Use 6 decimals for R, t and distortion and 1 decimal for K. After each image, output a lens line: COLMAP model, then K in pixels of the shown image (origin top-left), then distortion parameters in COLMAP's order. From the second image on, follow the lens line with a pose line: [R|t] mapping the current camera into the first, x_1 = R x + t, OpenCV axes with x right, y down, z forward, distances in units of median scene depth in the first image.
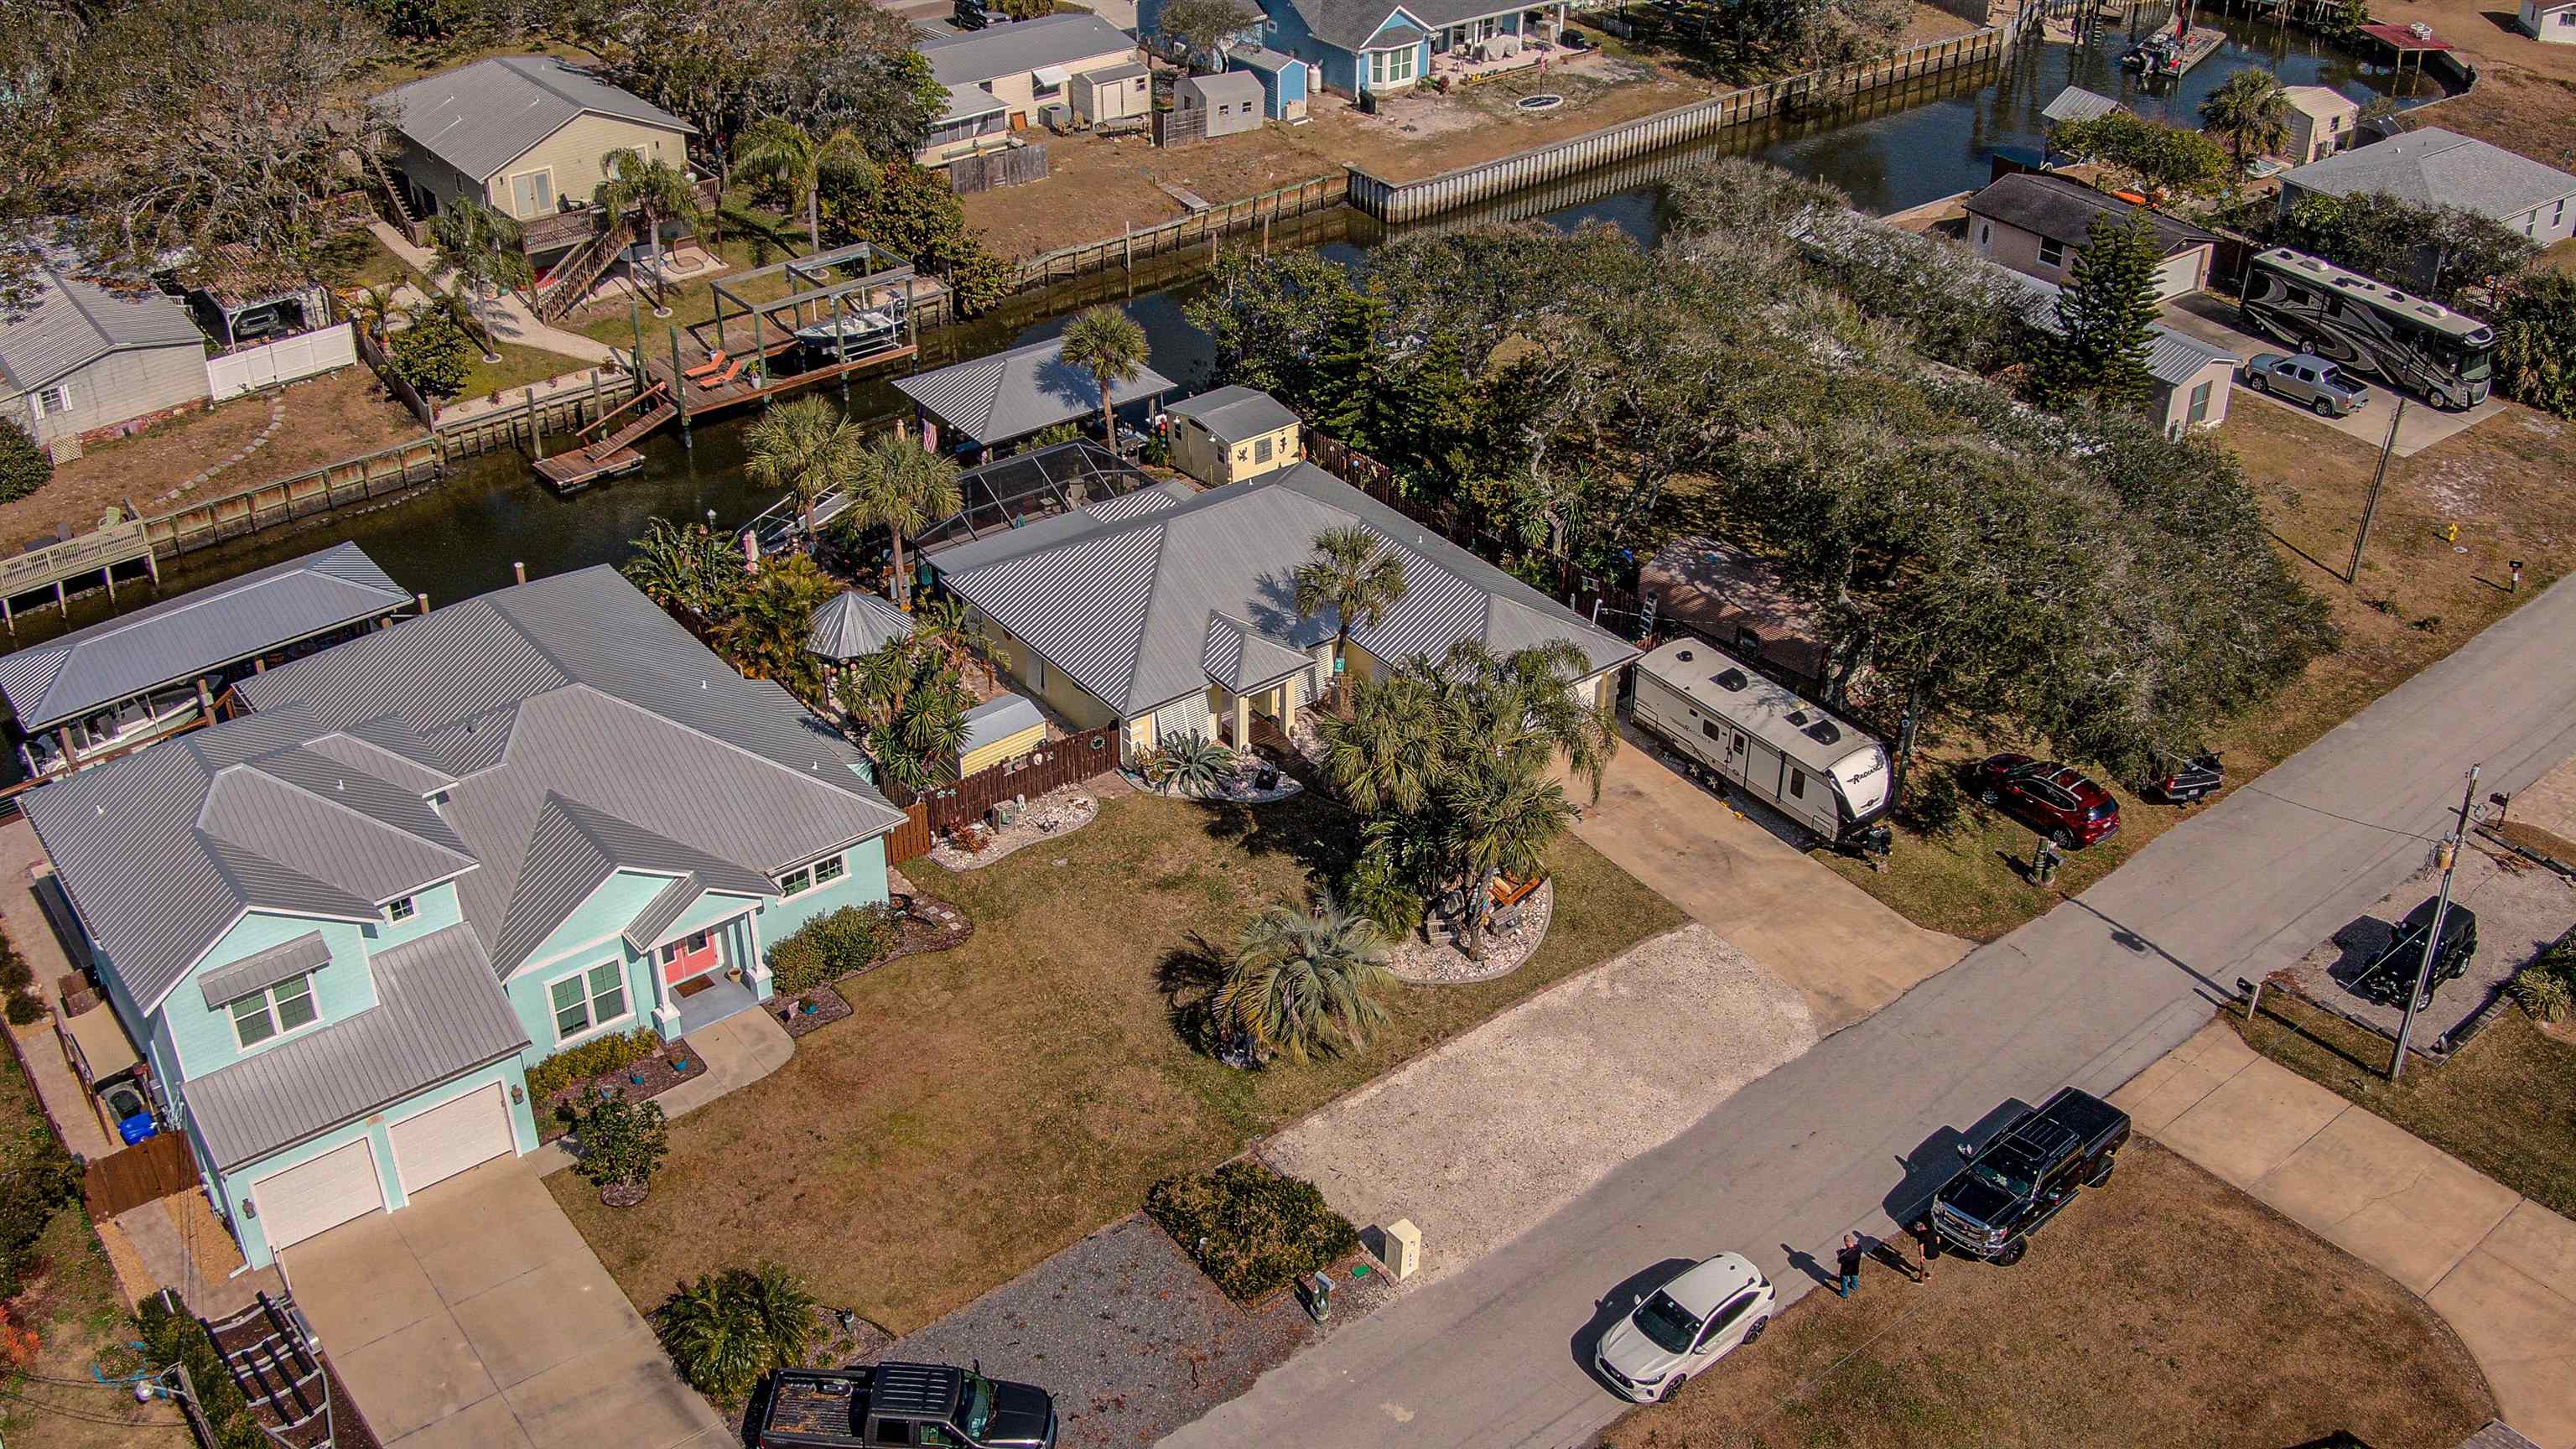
lens RADIAL K [[2457.9, 0, 1288.0], [0, 2457.9, 724.5], [0, 0, 1]] dist [0.002737, -0.441646]
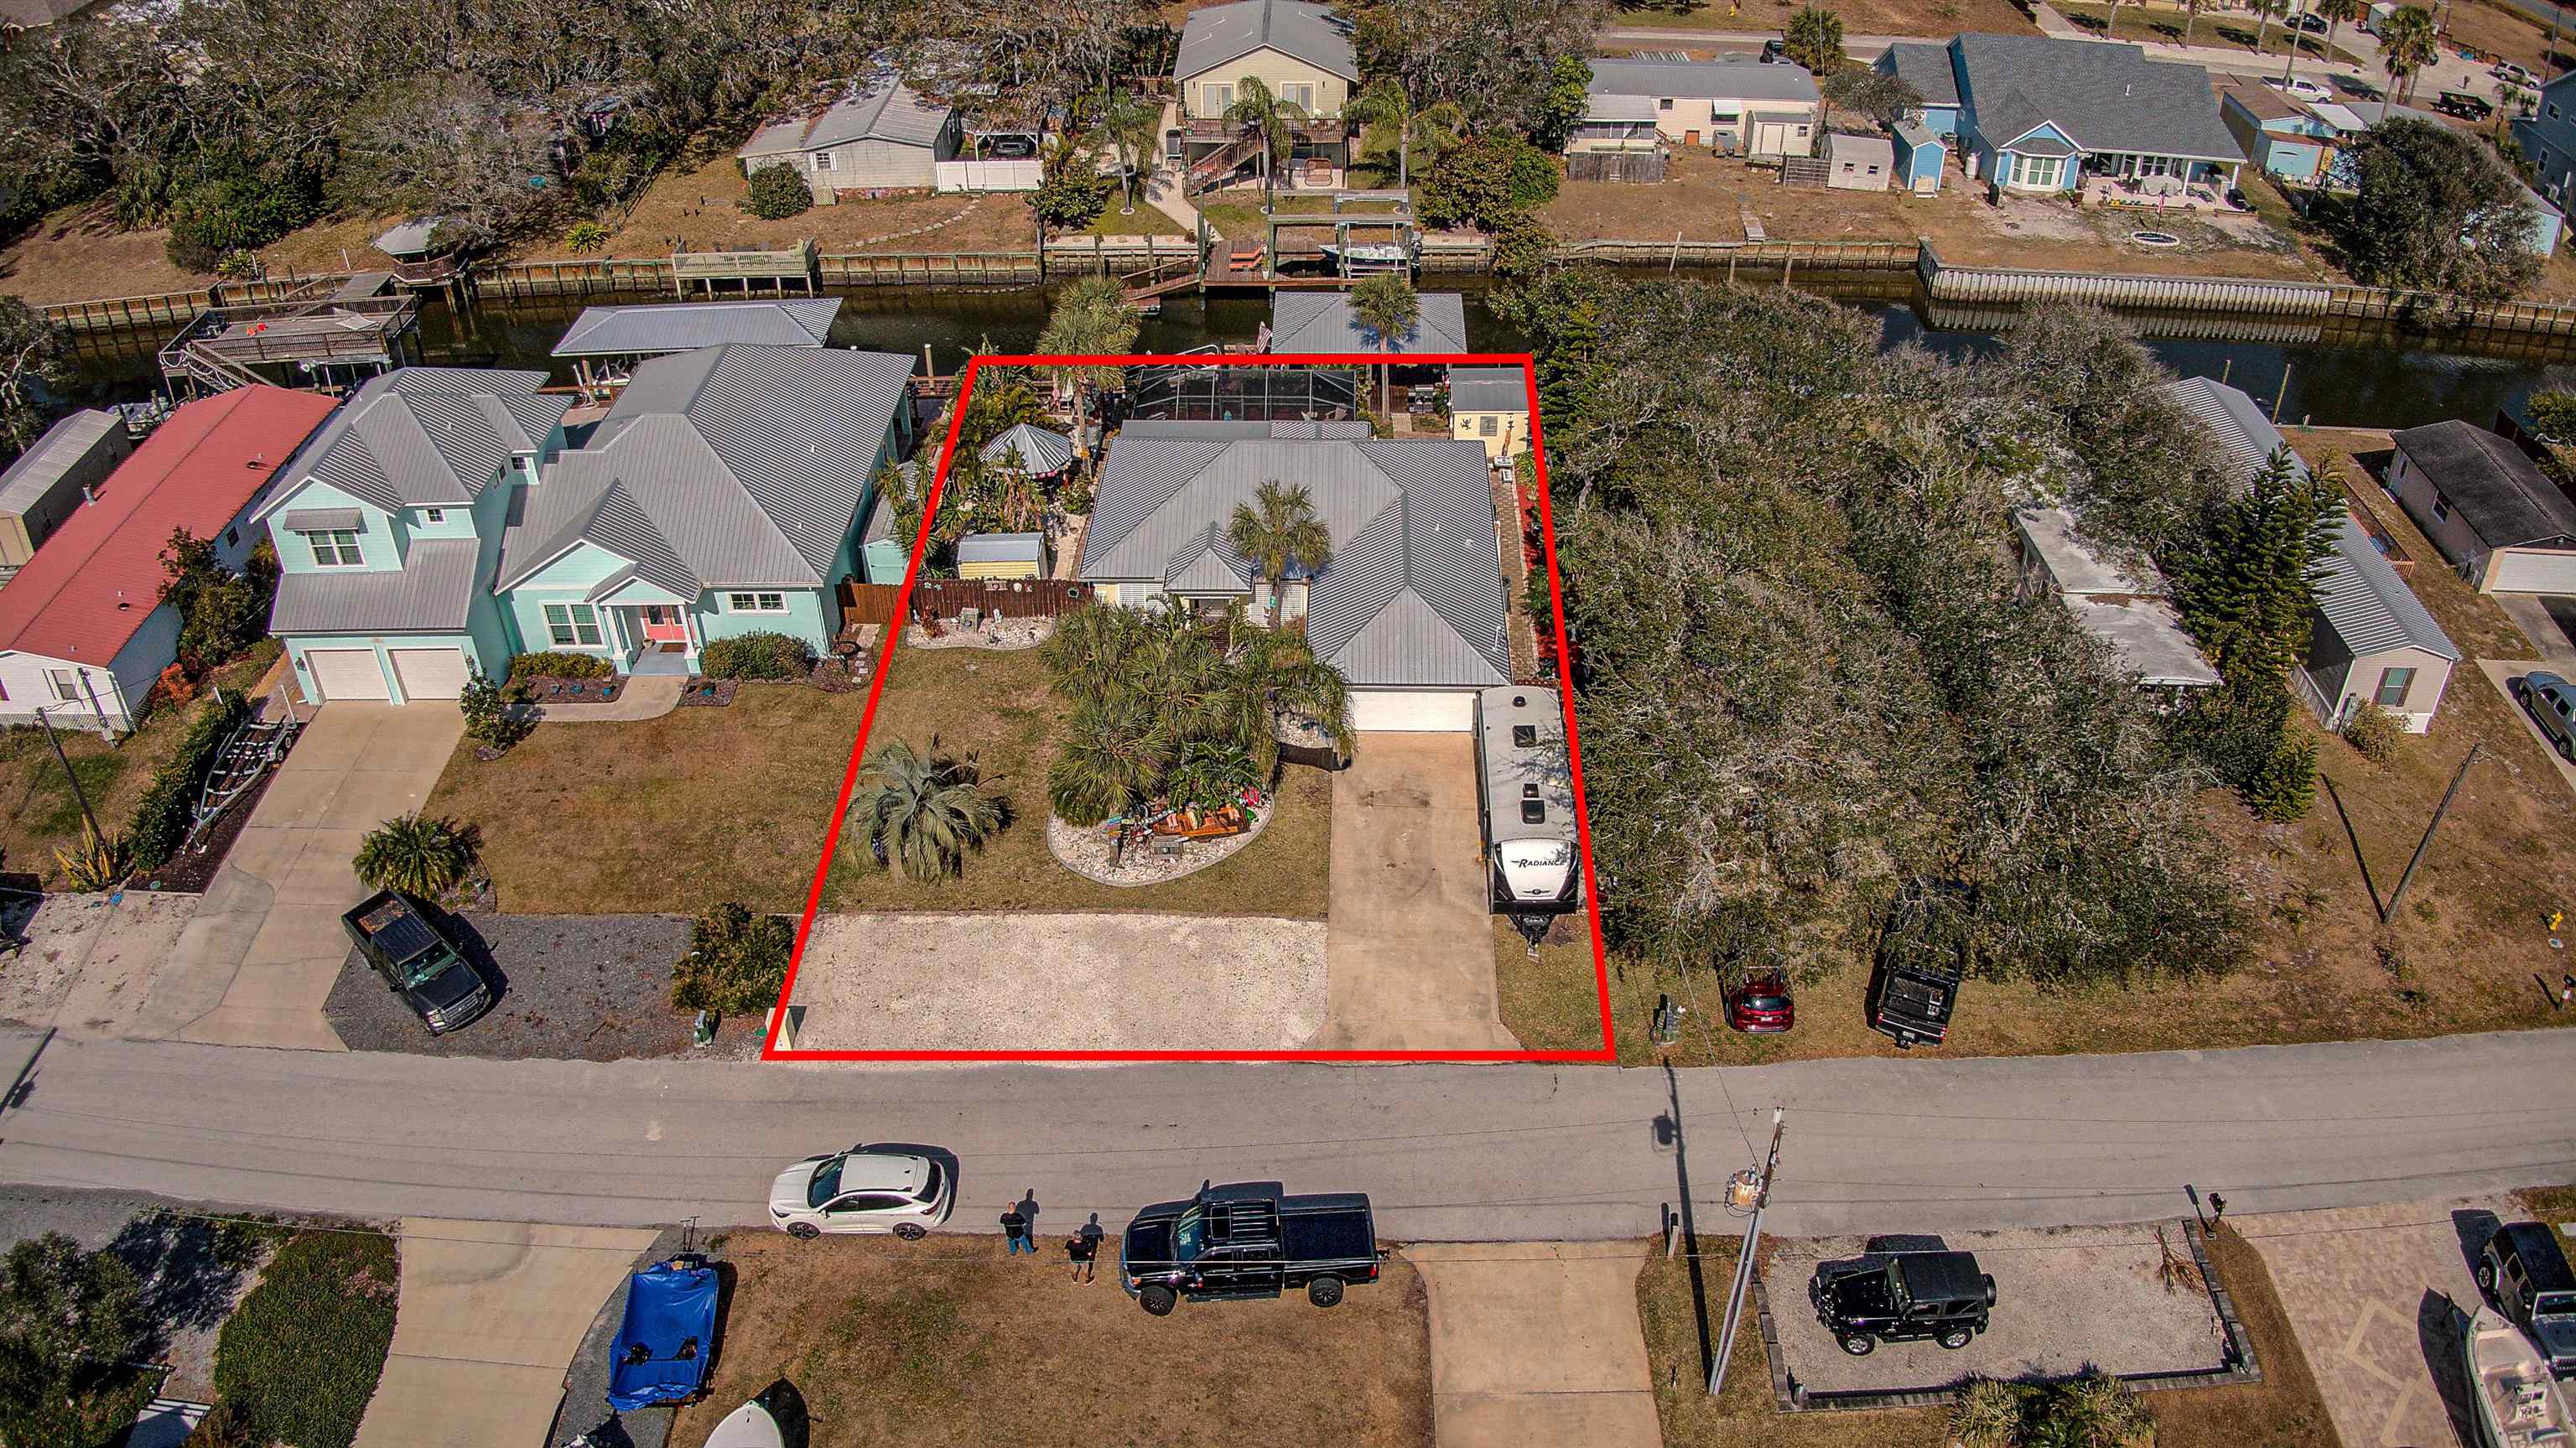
lens RADIAL K [[1842.6, 0, 1288.0], [0, 1842.6, 724.0], [0, 0, 1]] dist [-0.121069, -0.118275]
pose [[0.773976, 0.364671, -0.517664, 0.381408], [-0.320290, 0.930685, 0.176750, -0.096772], [0.546238, 0.029003, 0.837128, 0.226531]]
